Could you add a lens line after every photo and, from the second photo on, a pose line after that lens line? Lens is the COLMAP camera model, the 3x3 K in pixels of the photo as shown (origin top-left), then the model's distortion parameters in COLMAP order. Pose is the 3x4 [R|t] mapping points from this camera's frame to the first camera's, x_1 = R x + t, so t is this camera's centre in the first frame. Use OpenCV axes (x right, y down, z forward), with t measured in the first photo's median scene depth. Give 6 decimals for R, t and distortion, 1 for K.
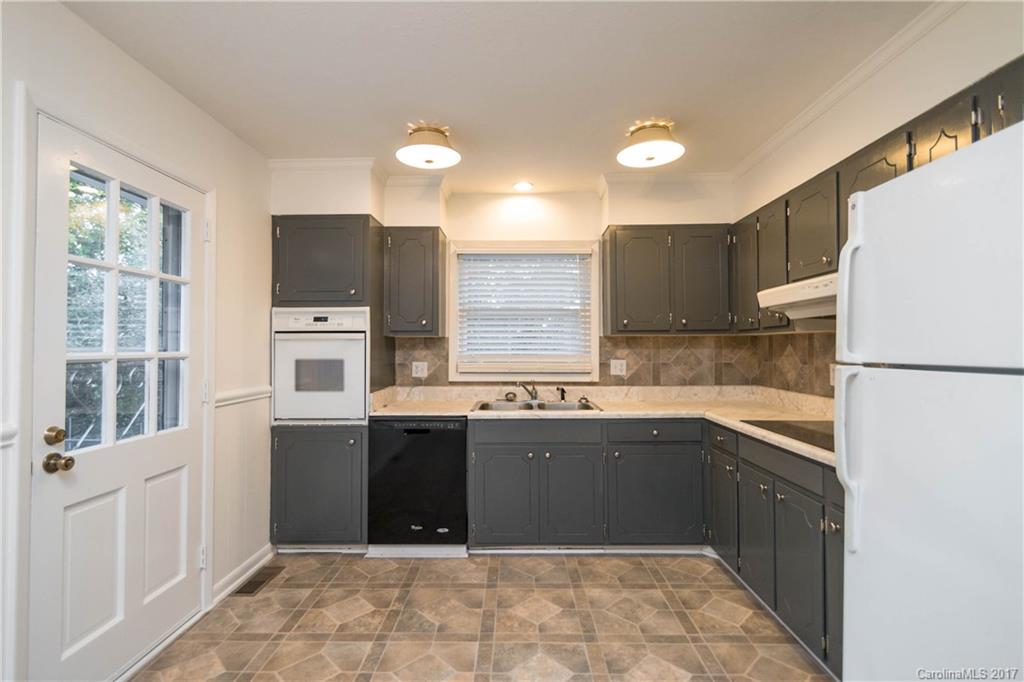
lens RADIAL K [[474.4, 0, 512.2], [0, 474.4, 338.8], [0, 0, 1]] dist [0.009245, -0.005851]
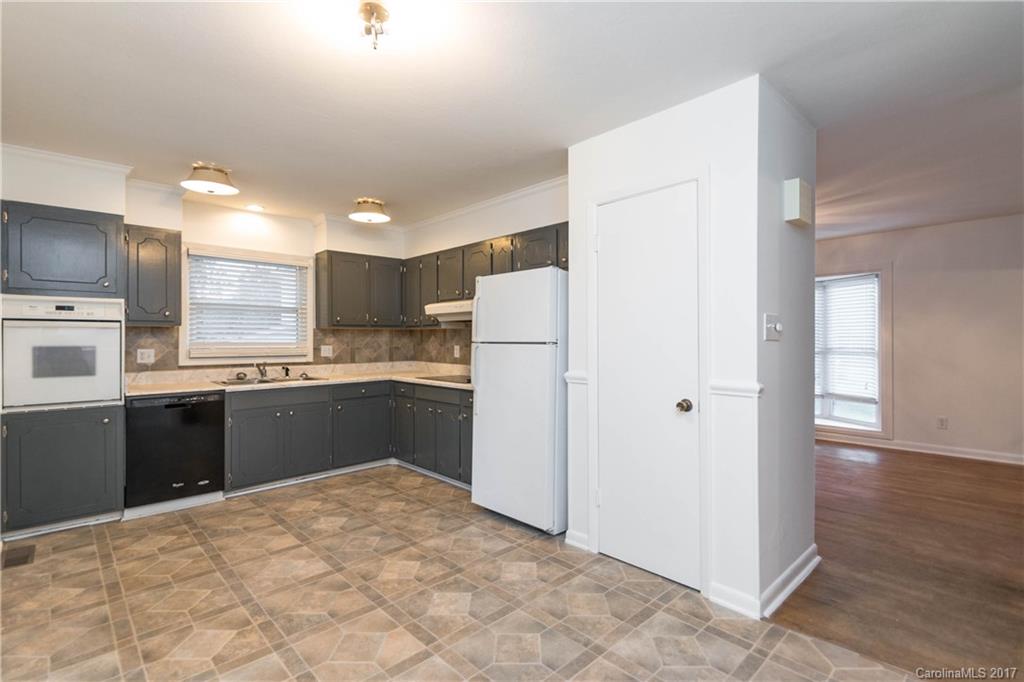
lens RADIAL K [[474.4, 0, 513.8], [0, 474.4, 319.1], [0, 0, 1]] dist [0.009245, -0.005851]
pose [[0.711427, 0.030040, 0.702118, -0.445485], [-0.014544, 0.999501, -0.028026, -0.002196], [-0.702610, 0.009726, 0.711509, -0.455293]]
